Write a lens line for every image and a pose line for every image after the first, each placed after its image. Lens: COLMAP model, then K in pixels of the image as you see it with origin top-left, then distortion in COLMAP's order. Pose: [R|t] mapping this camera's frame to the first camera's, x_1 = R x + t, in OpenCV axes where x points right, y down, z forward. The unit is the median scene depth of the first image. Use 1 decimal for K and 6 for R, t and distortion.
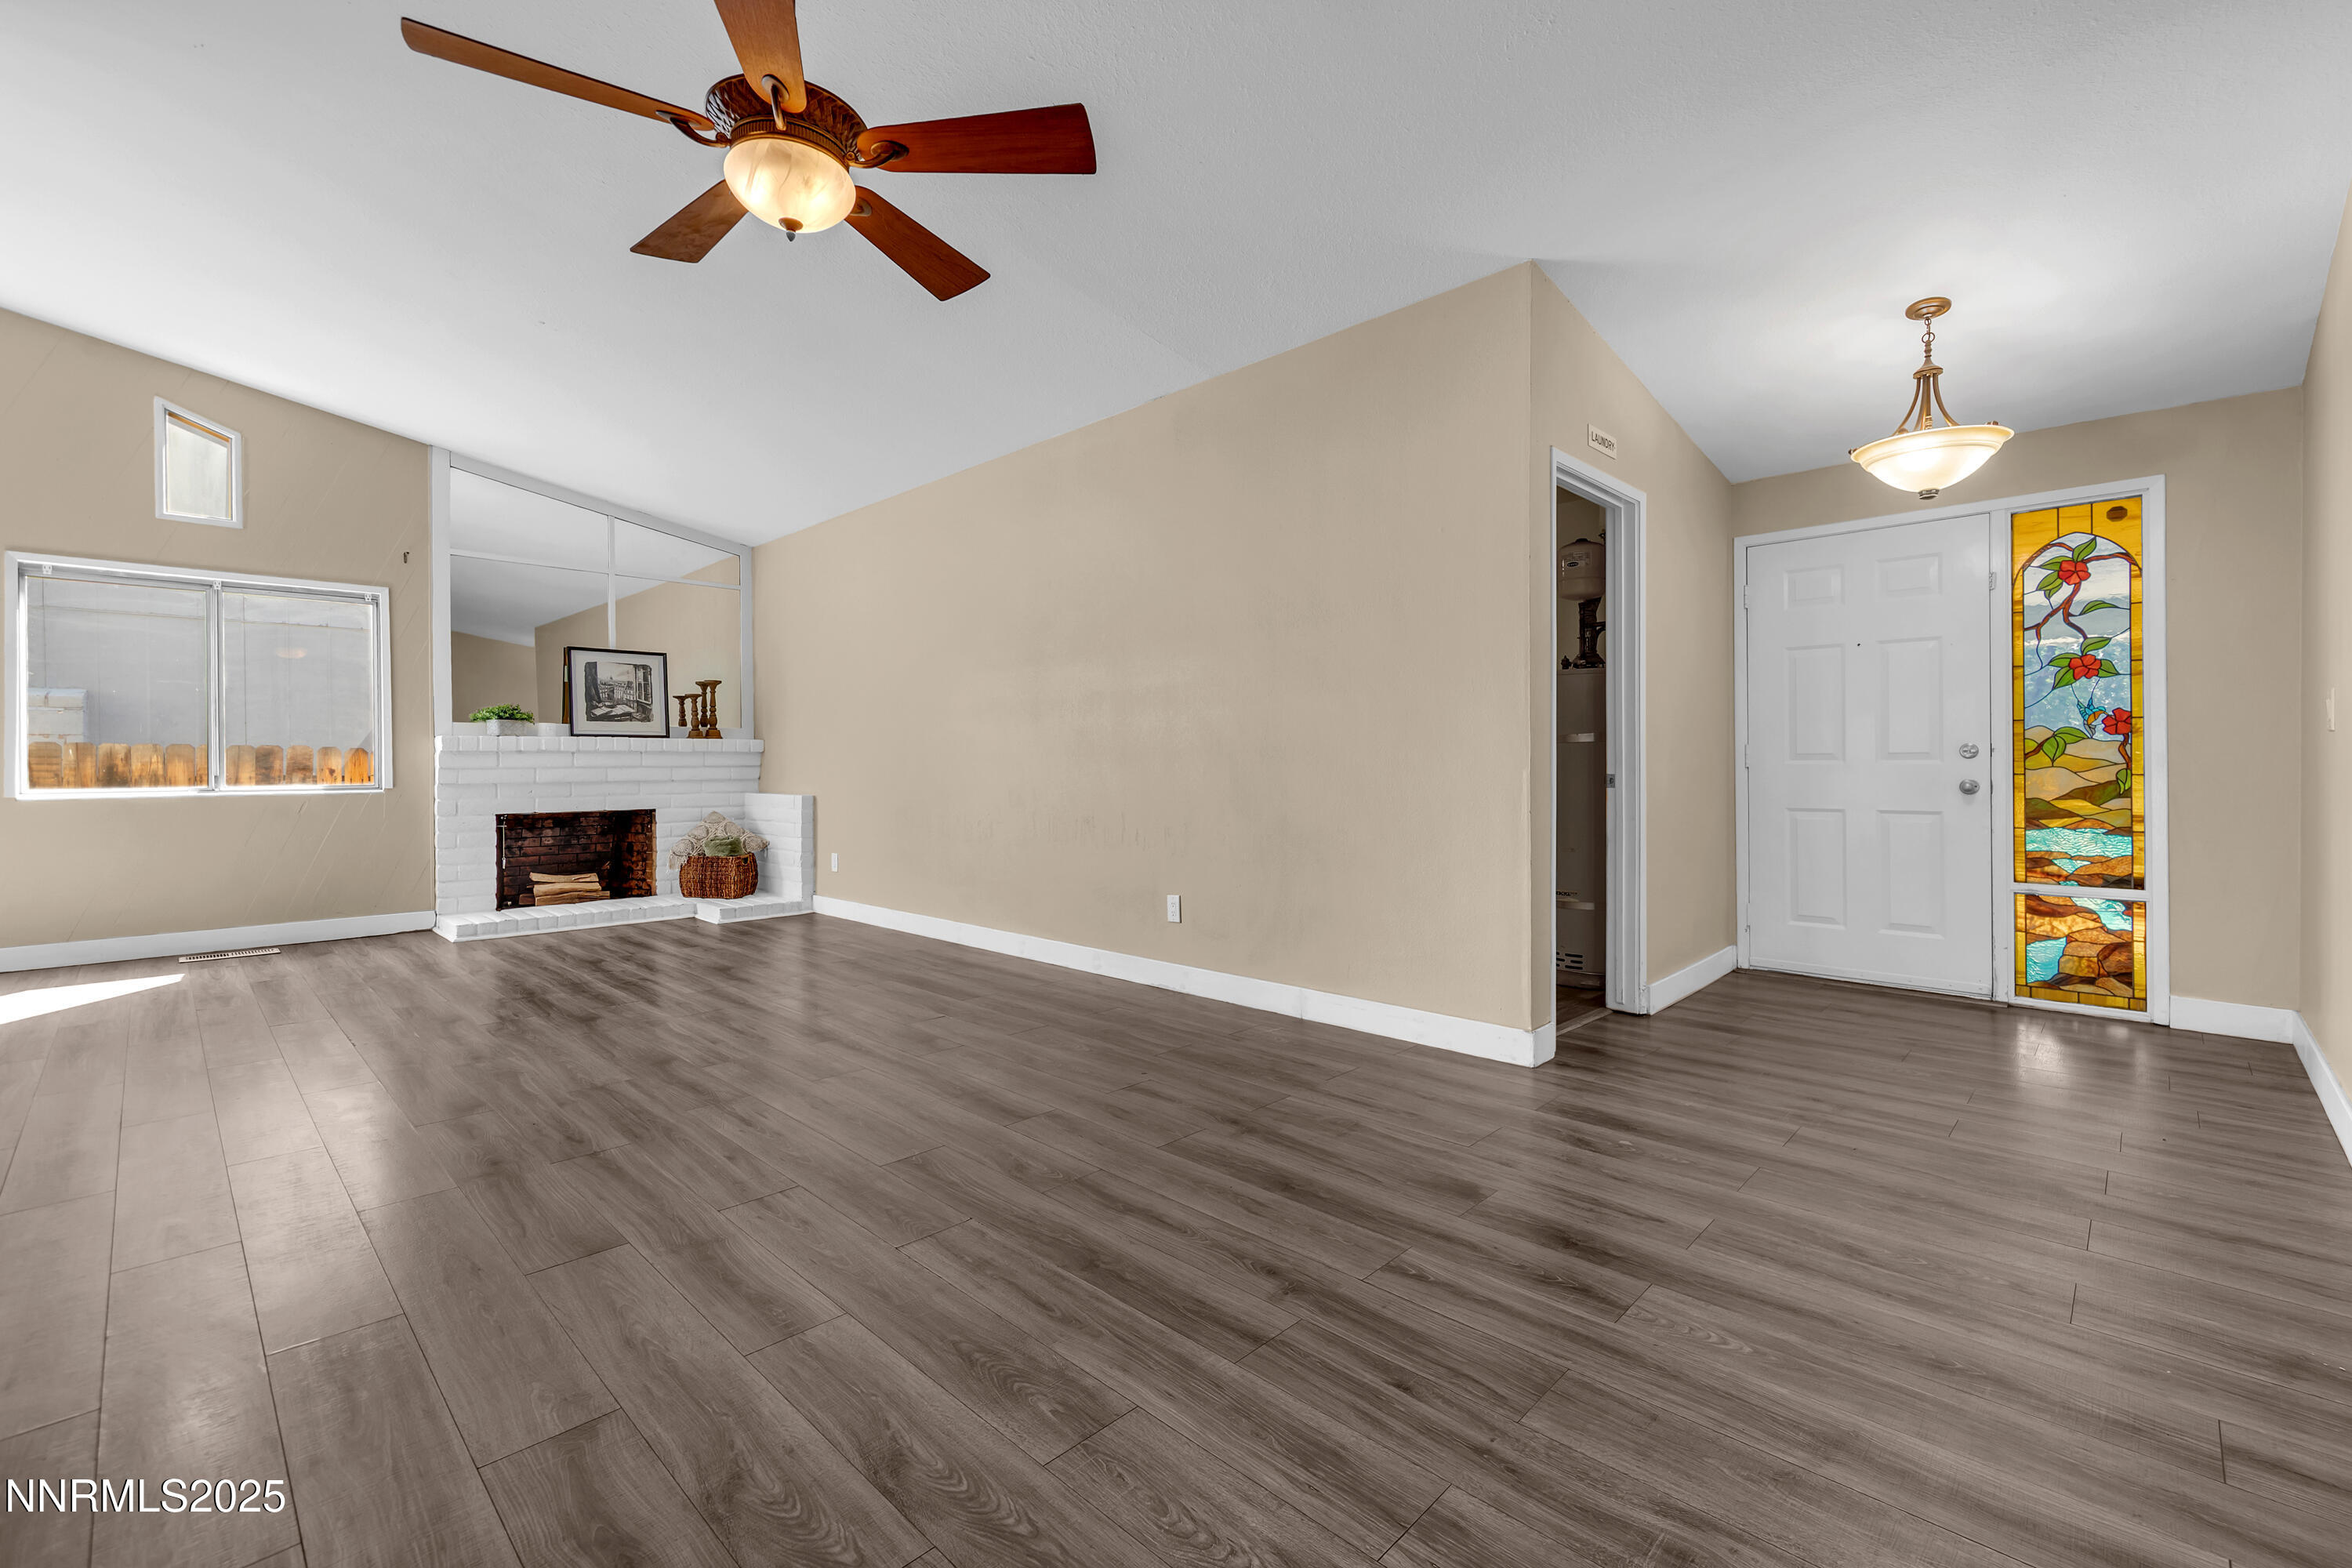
lens RADIAL K [[976.6, 0, 1251.6], [0, 976.6, 759.9], [0, 0, 1]] dist [0.000326, 0.000052]
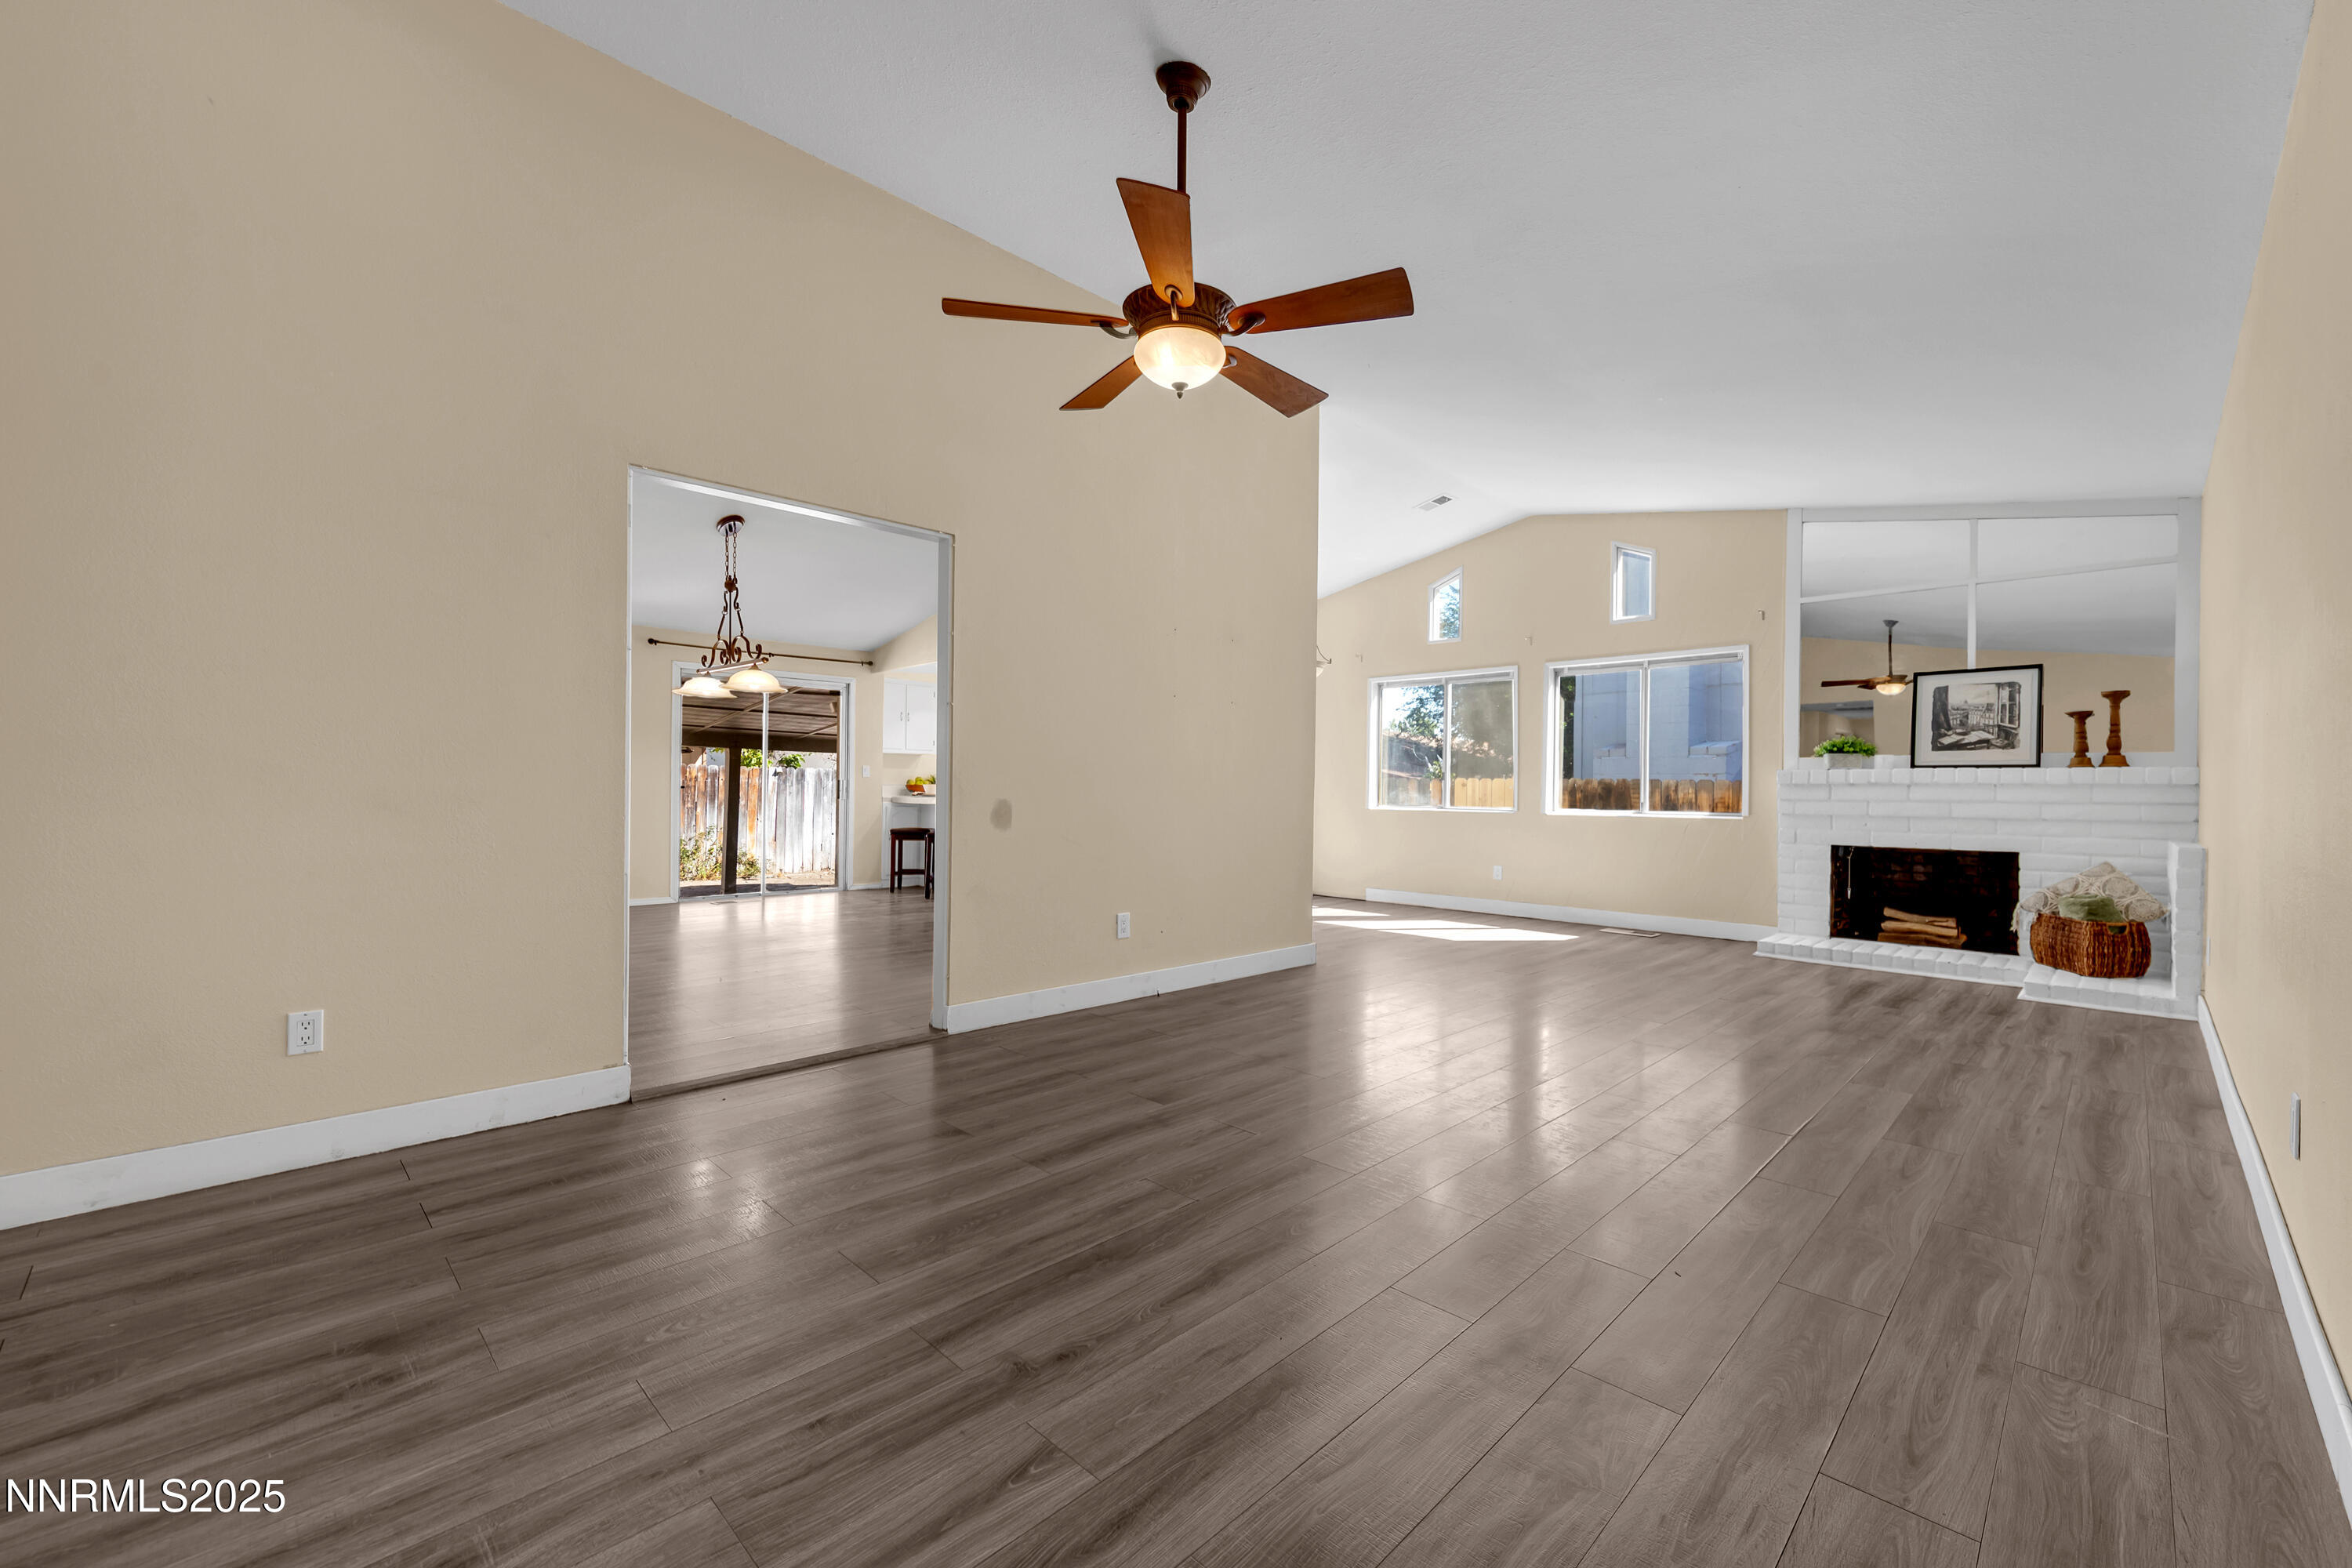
lens RADIAL K [[972.5, 0, 1190.2], [0, 972.5, 783.1], [0, 0, 1]] dist [-0.000365, -0.000305]
pose [[-0.049815, -0.004136, -0.998750, 0.287216], [-0.008753, 0.999955, -0.003704, -0.000110], [0.998720, 0.008557, -0.049848, 0.365861]]
